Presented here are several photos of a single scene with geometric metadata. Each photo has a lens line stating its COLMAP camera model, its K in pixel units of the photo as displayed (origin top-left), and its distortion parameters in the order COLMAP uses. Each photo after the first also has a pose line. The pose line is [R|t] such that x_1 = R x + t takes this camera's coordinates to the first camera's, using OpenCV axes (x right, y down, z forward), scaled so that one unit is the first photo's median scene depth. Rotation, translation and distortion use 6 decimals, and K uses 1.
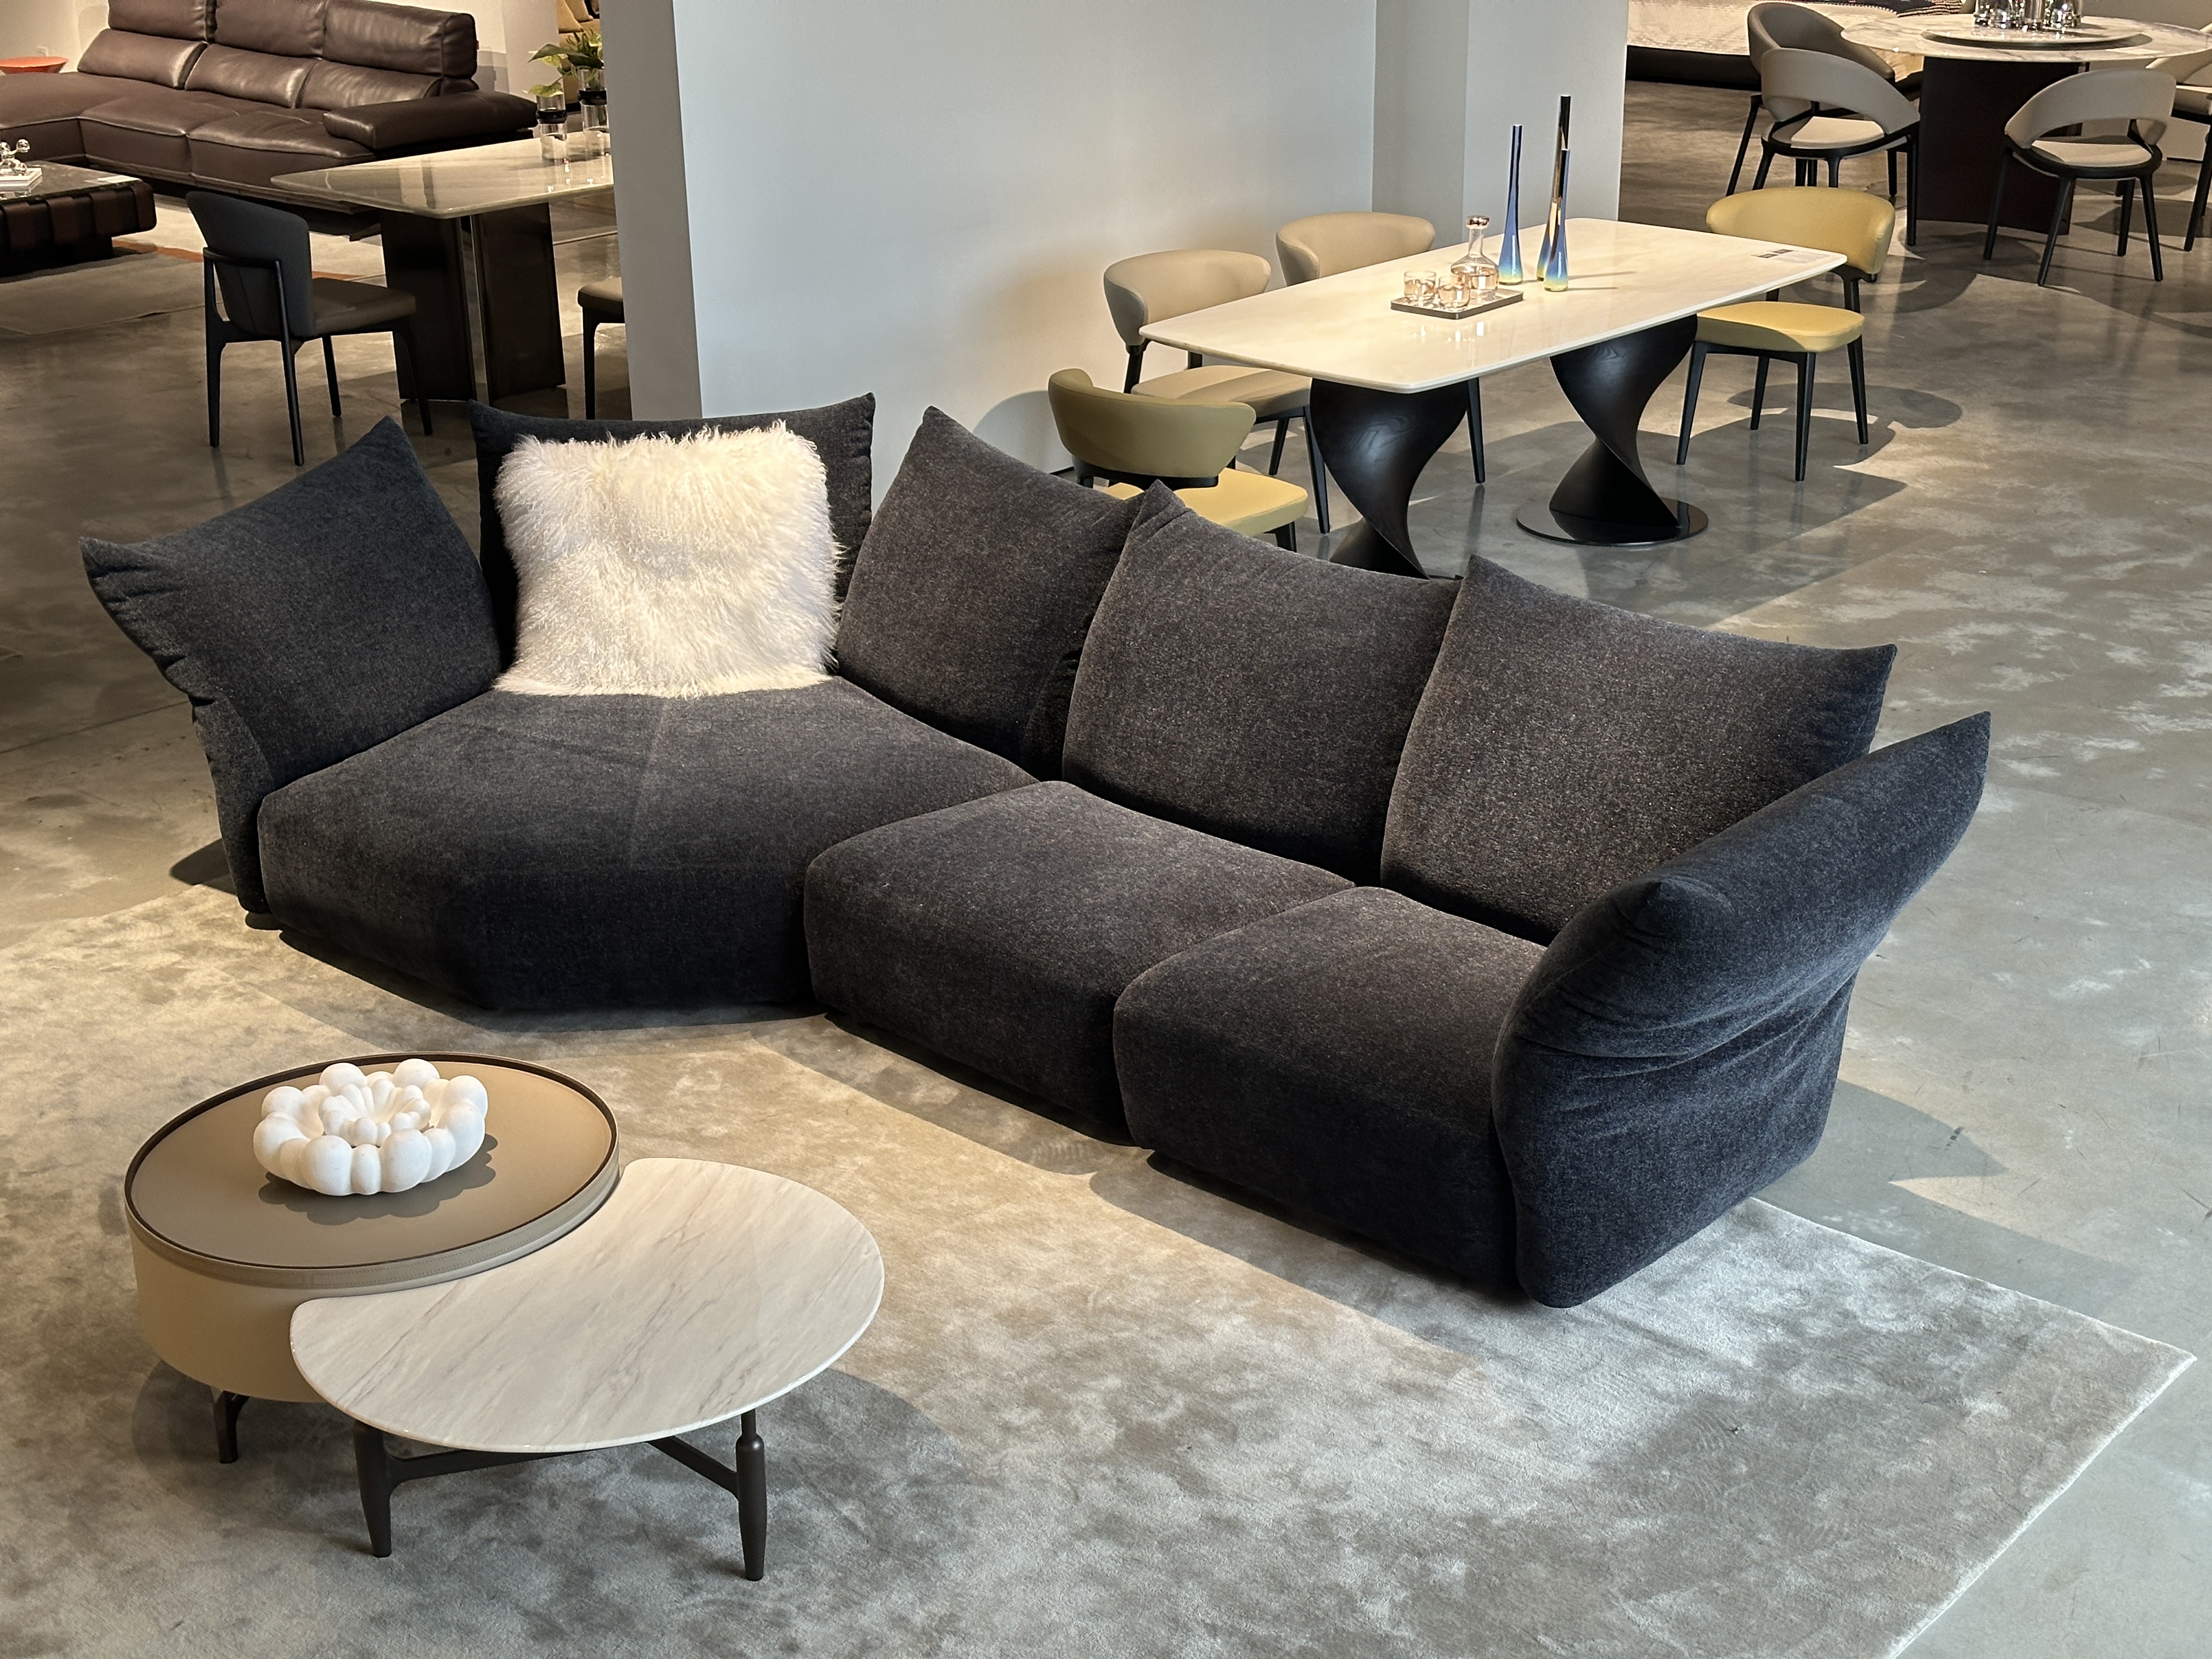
lens RADIAL K [[3062.0, 0, 1121.6], [0, 3062.0, 840.0], [0, 0, 1]] dist [0.163600, -0.252526]
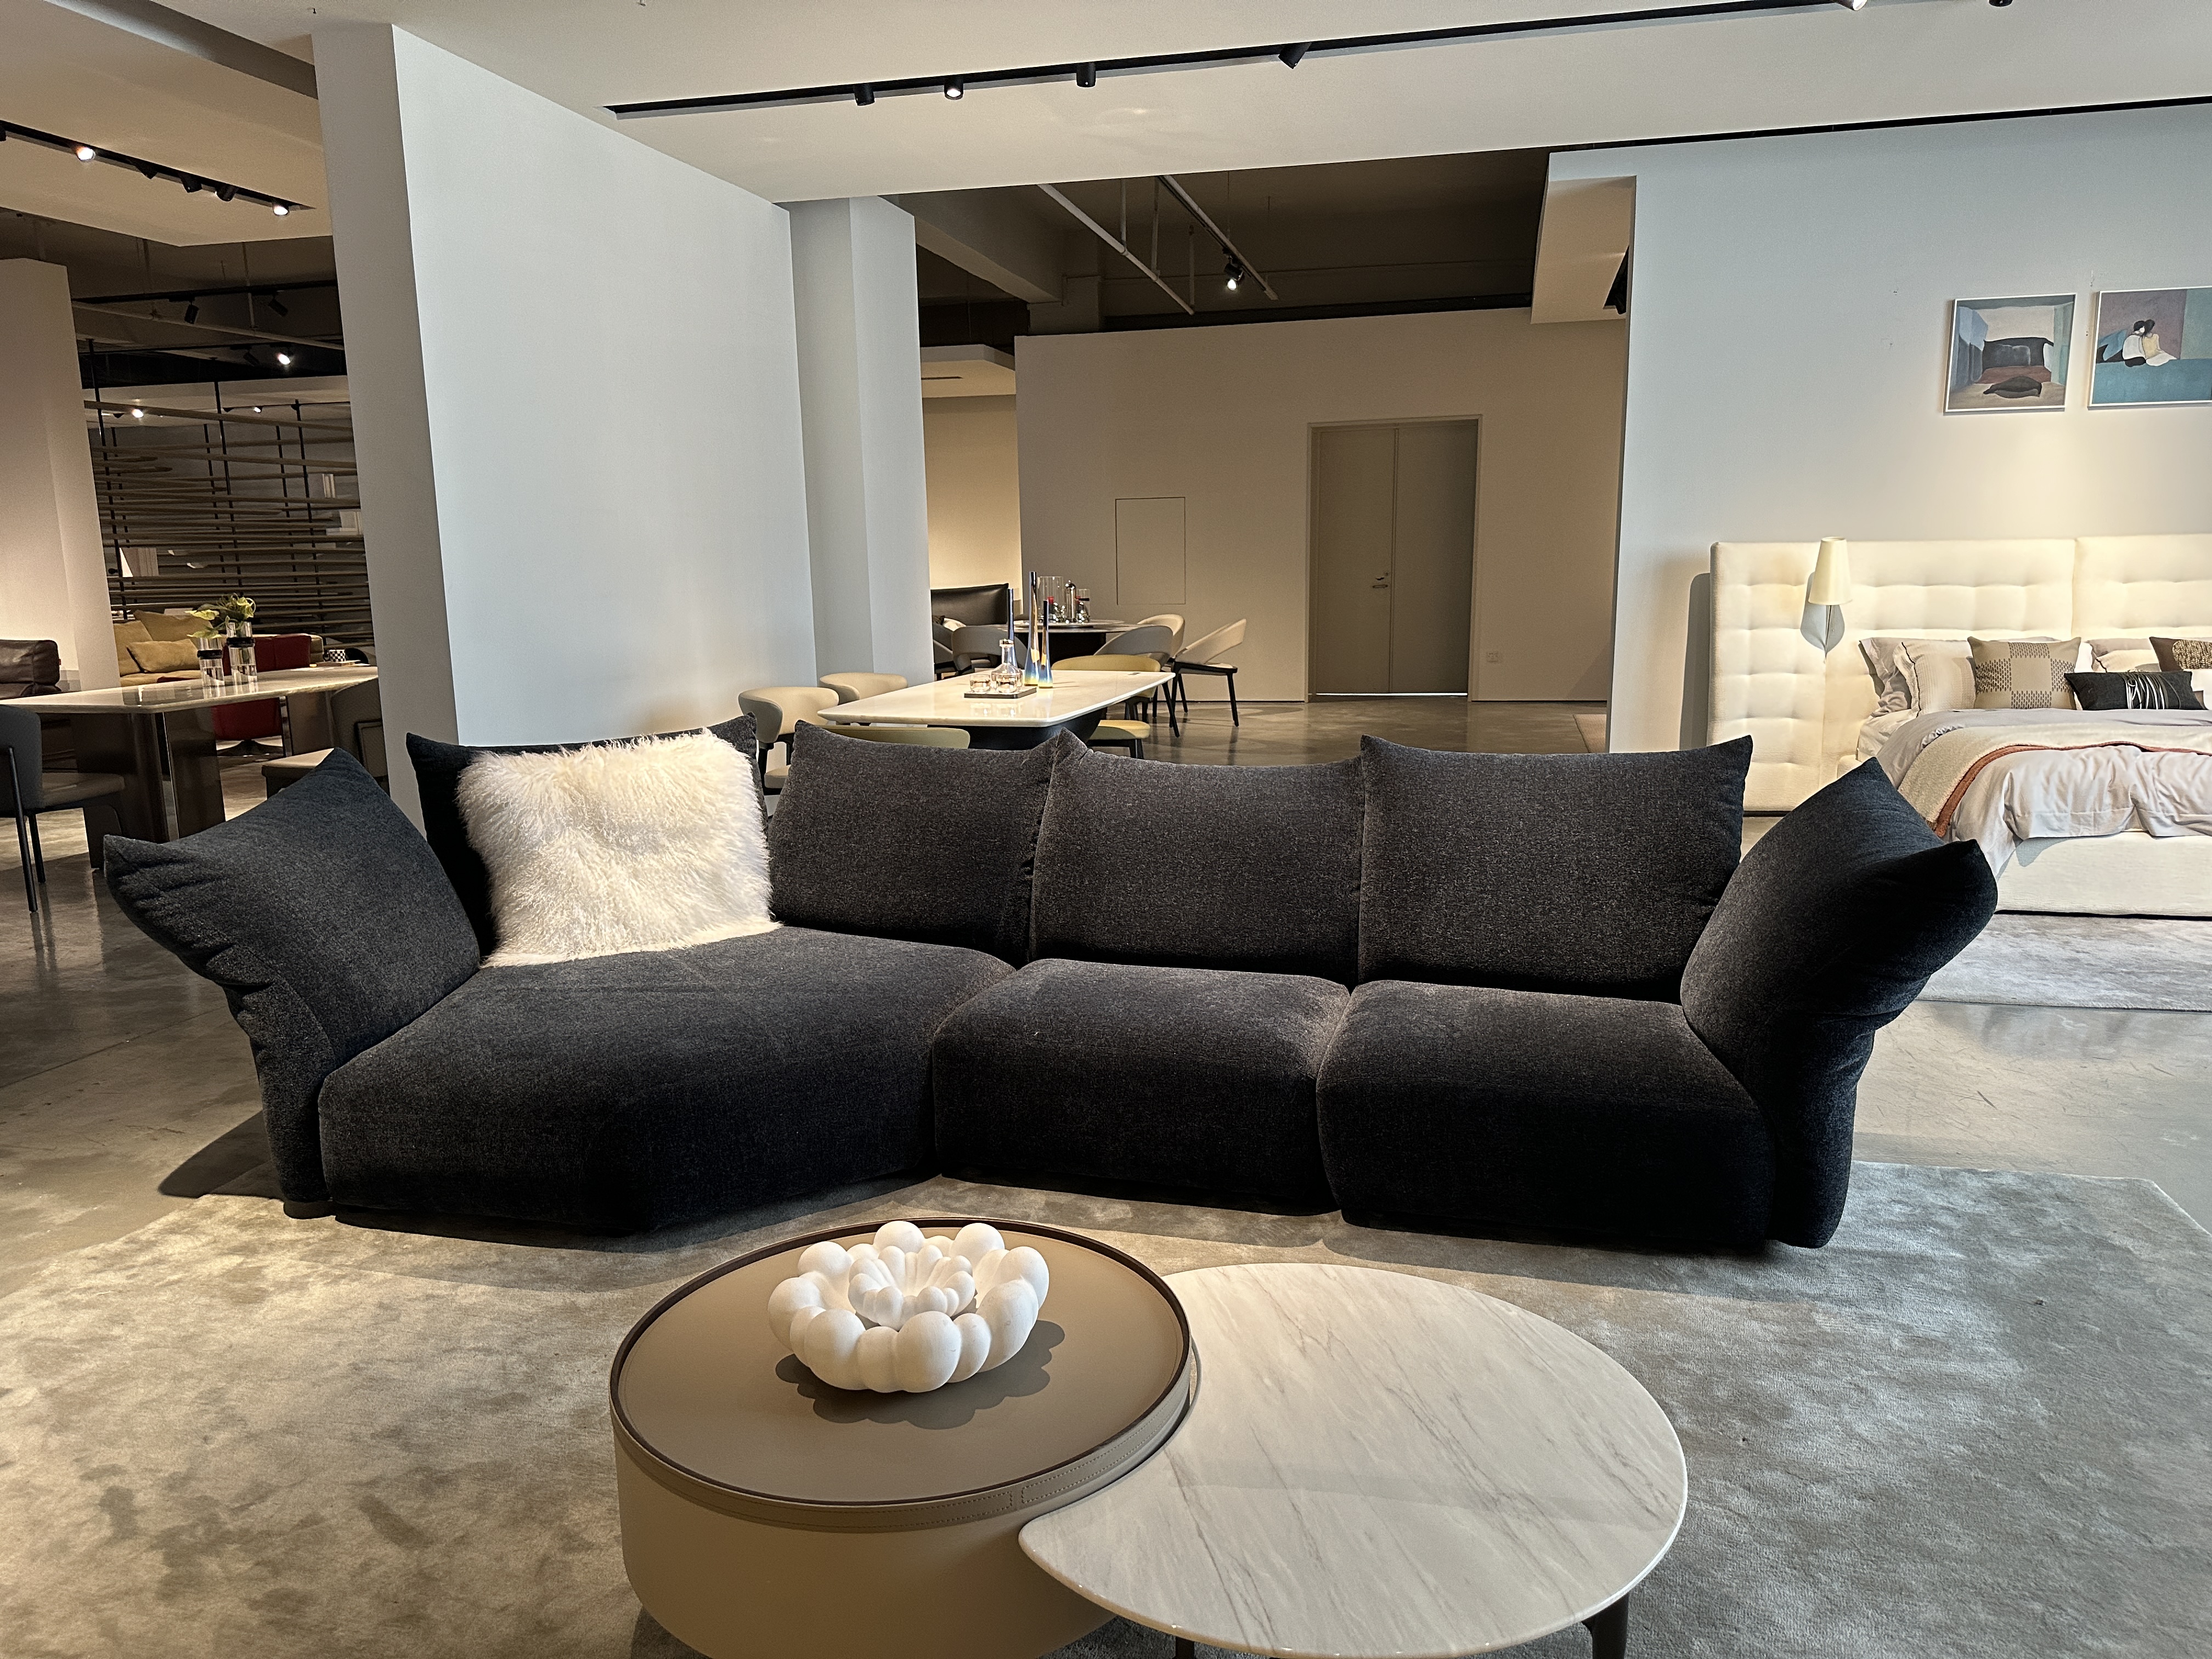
lens RADIAL K [[1551.4, 0, 1105.8], [0, 1551.4, 844.5], [0, 0, 1]] dist [0.051140, -0.057783]
pose [[0.882707, -0.087878, 0.461634, -0.296669], [0.175700, 0.972830, -0.150771, 0.035490], [-0.435841, 0.214195, 0.874164, 0.454715]]
